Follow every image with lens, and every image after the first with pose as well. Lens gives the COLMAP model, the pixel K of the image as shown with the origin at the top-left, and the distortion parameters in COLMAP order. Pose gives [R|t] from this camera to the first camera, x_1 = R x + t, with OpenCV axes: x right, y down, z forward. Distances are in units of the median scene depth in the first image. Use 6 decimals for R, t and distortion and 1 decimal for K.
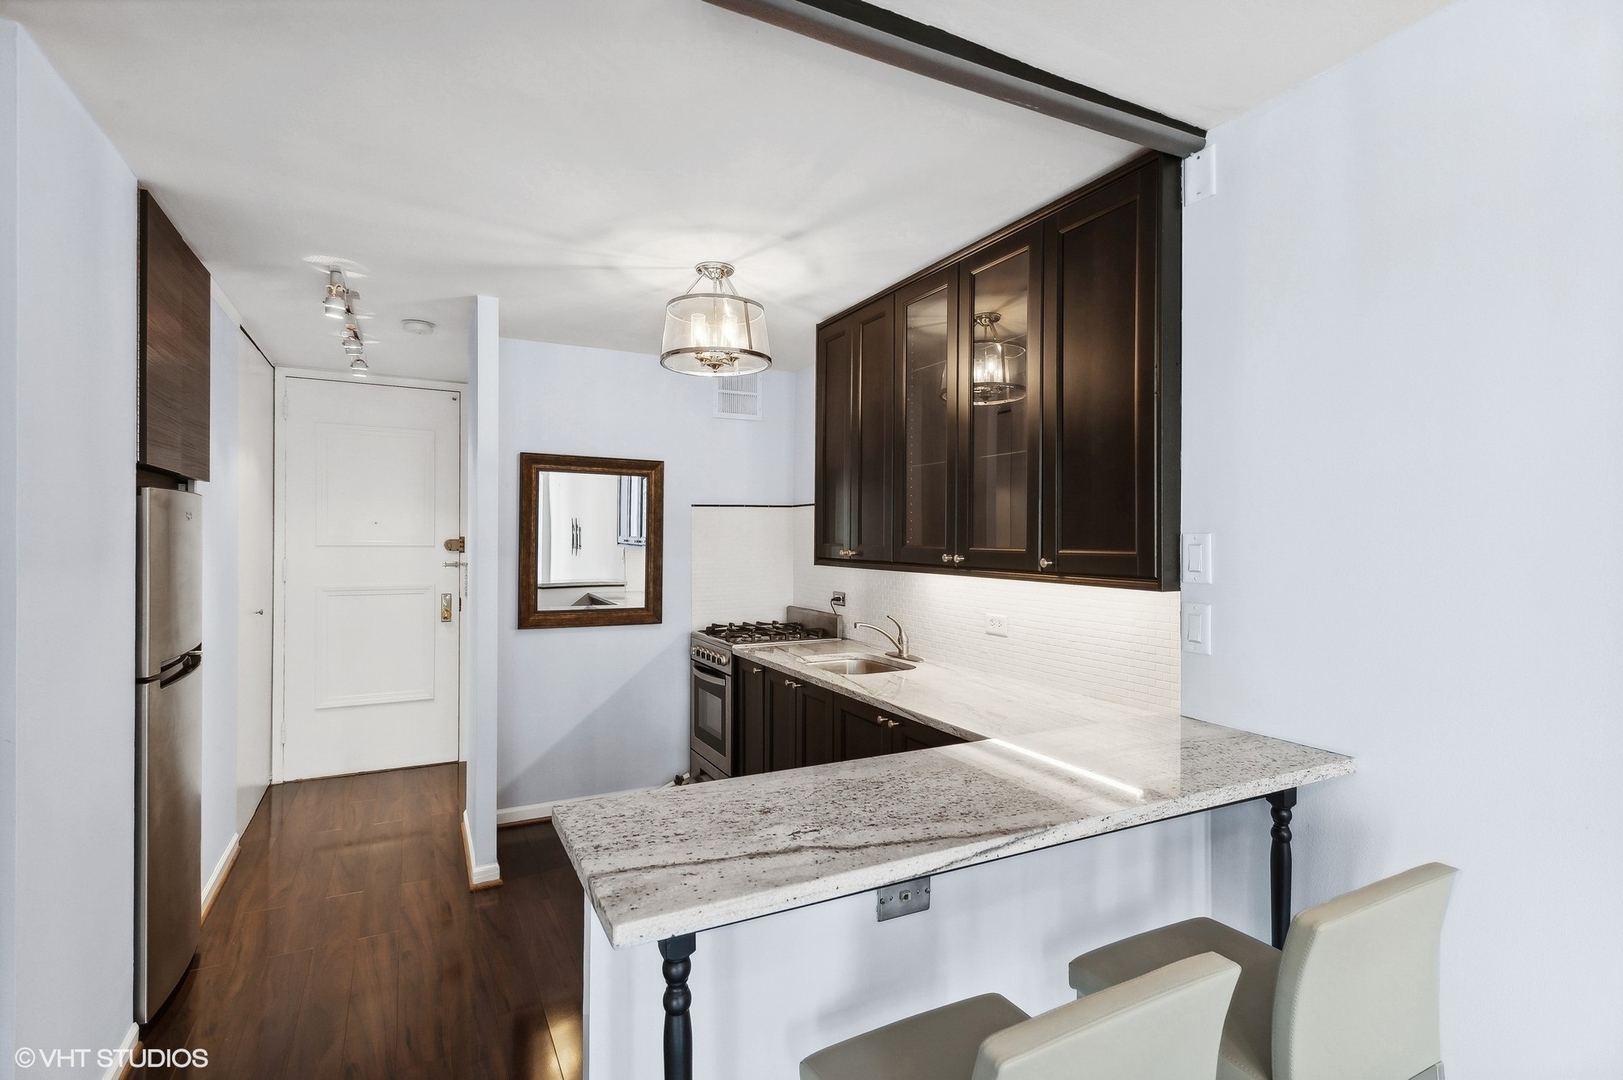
lens RADIAL K [[769.3, 0, 811.5], [0, 769.3, 540.0], [0, 0, 1]] dist [0.003986, 0.000058]
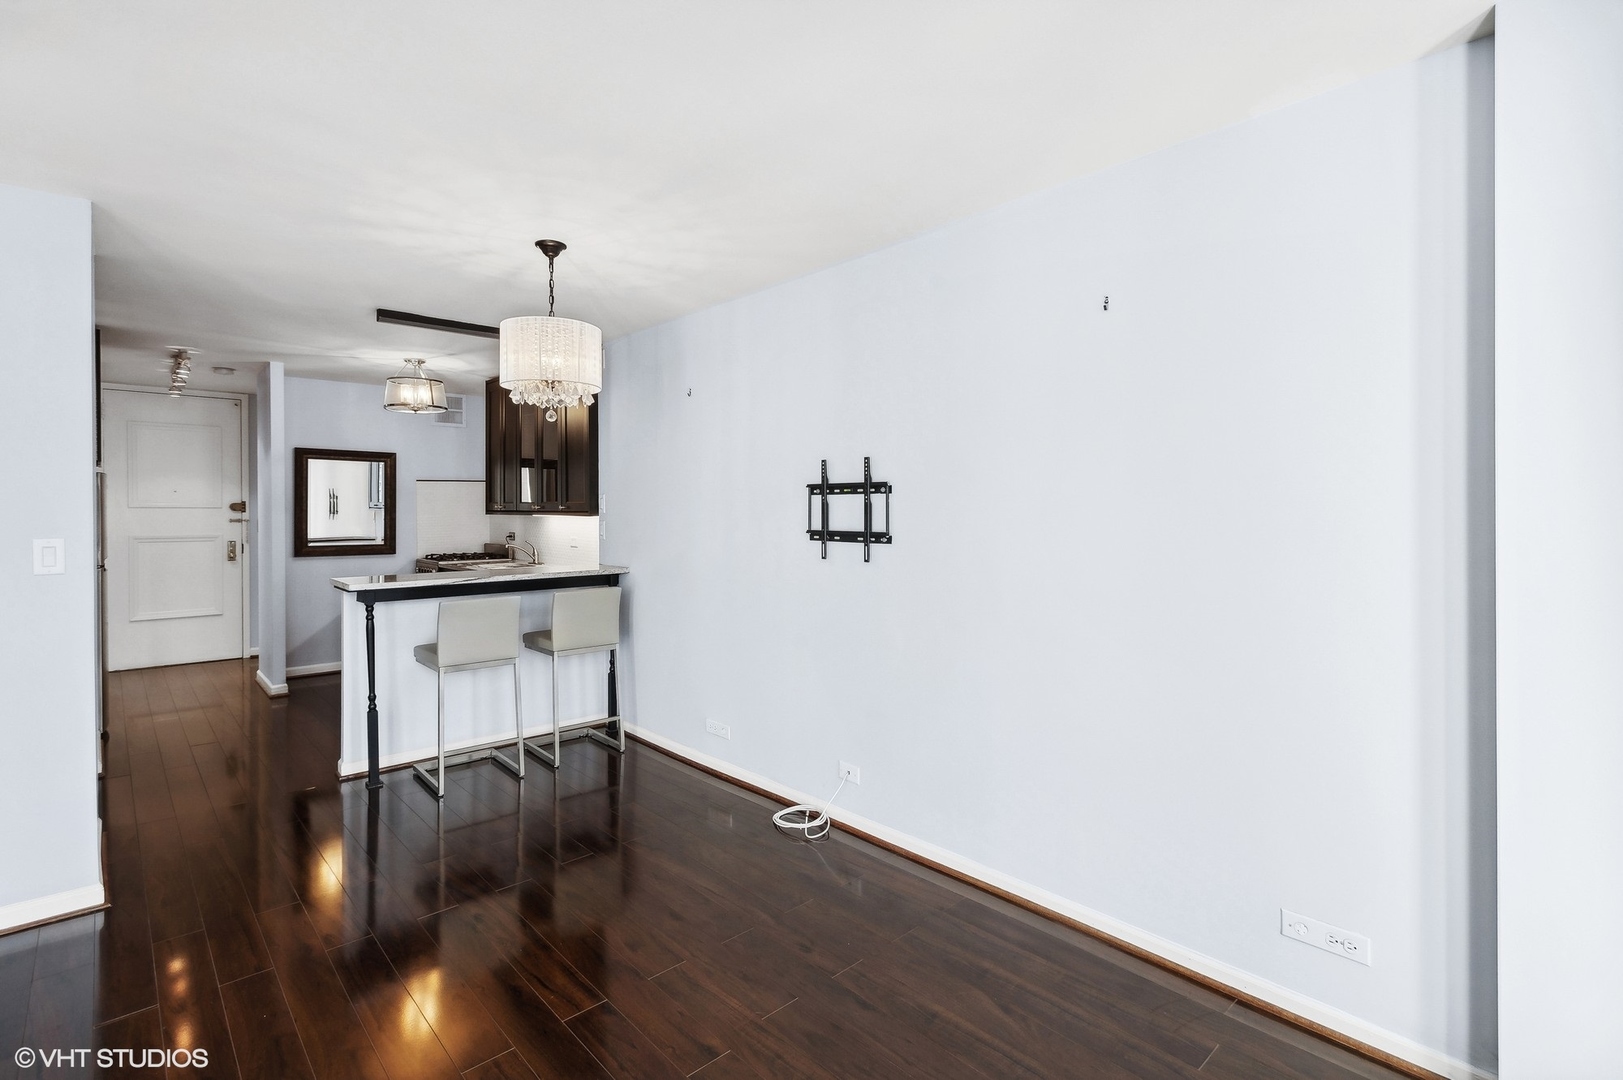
lens RADIAL K [[770.2, 0, 804.9], [0, 770.2, 516.7], [0, 0, 1]] dist [0.027093, 0.000014]
pose [[0.968684, -0.007988, 0.248169, 0.253763], [0.006273, 0.999951, 0.007702, 0.025573], [-0.248218, -0.005904, 0.968686, -0.858963]]
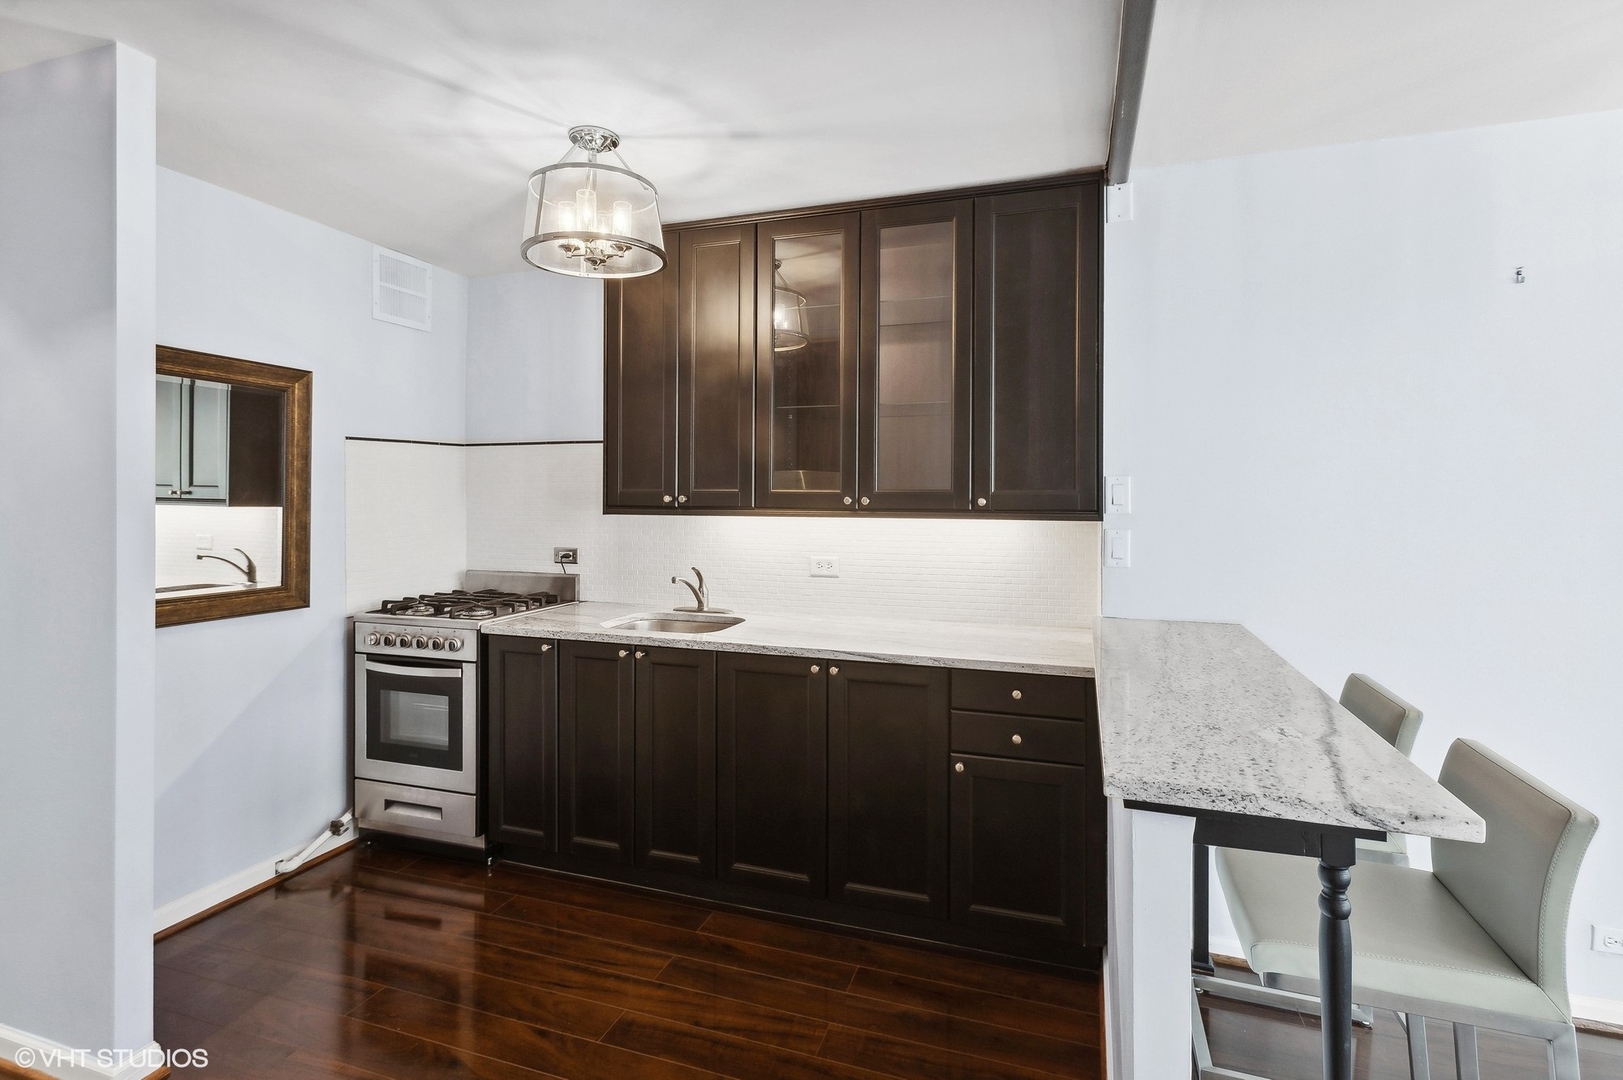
lens RADIAL K [[771.9, 0, 825.6], [0, 771.9, 495.3], [0, 0, 1]] dist [-0.003876, -0.001587]
pose [[0.714823, -0.001909, 0.699303, -0.377754], [0.003316, 0.999994, -0.000659, 0.011550], [-0.699298, 0.002789, 0.714825, 0.200805]]
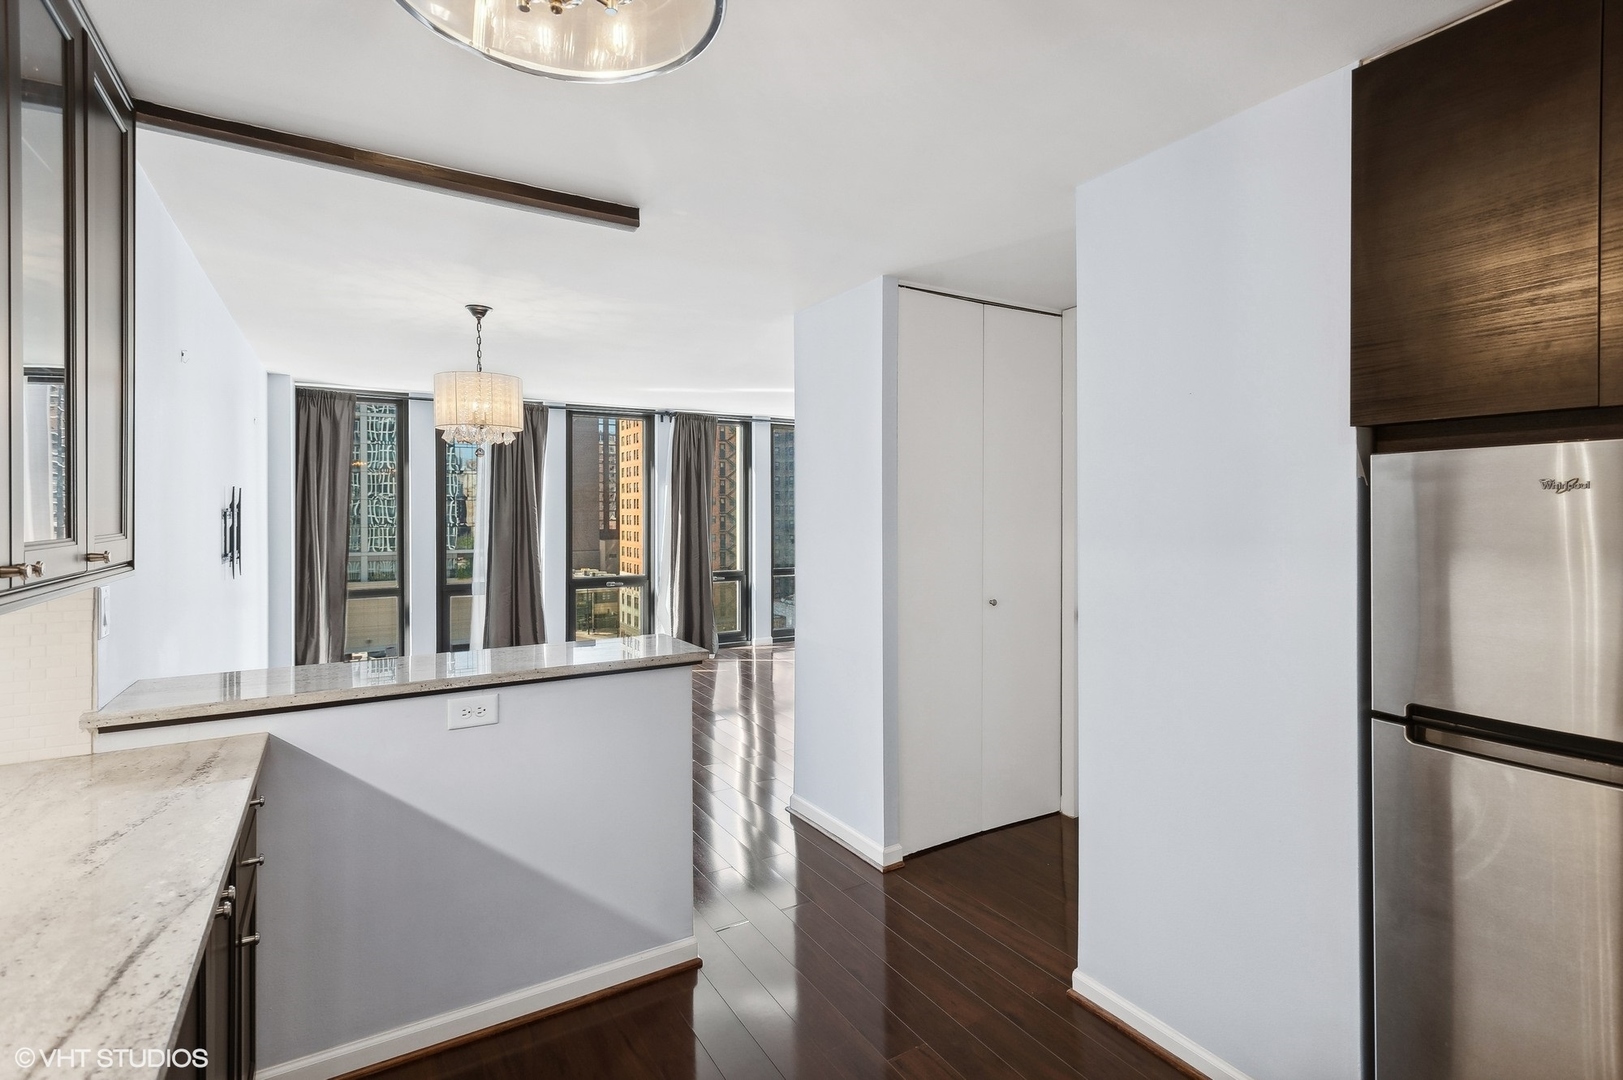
lens RADIAL K [[764.3, 0, 808.9], [0, 764.3, 512.9], [0, 0, 1]] dist [0.010992, 0.000006]
pose [[-0.998034, -0.003143, -0.062598, -0.155141], [-0.003449, 0.999983, 0.004790, -0.008057], [0.062582, 0.004997, -0.998027, 0.985258]]
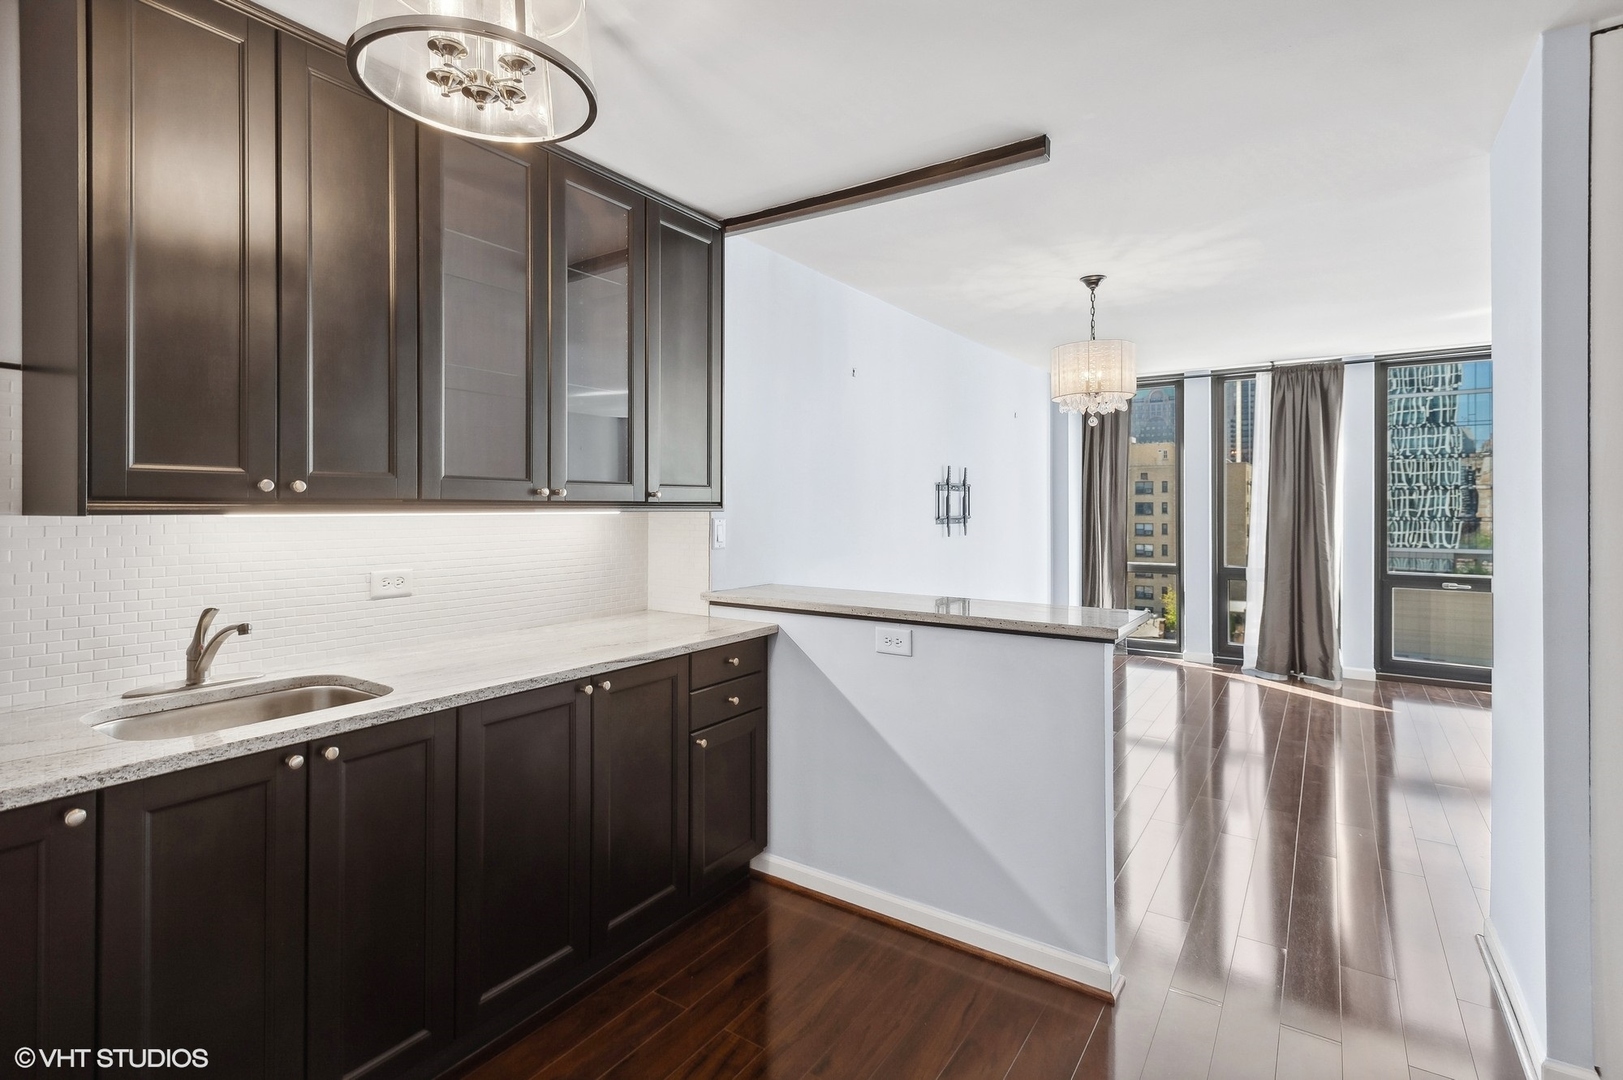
lens RADIAL K [[766.5, 0, 808.8], [0, 766.5, 502.6], [0, 0, 1]] dist [0.010426, -0.000968]
pose [[-0.475805, -0.002701, 0.879547, -0.484029], [-0.000261, 0.999996, 0.002929, 0.022141], [-0.879551, 0.001164, -0.475803, 0.780142]]
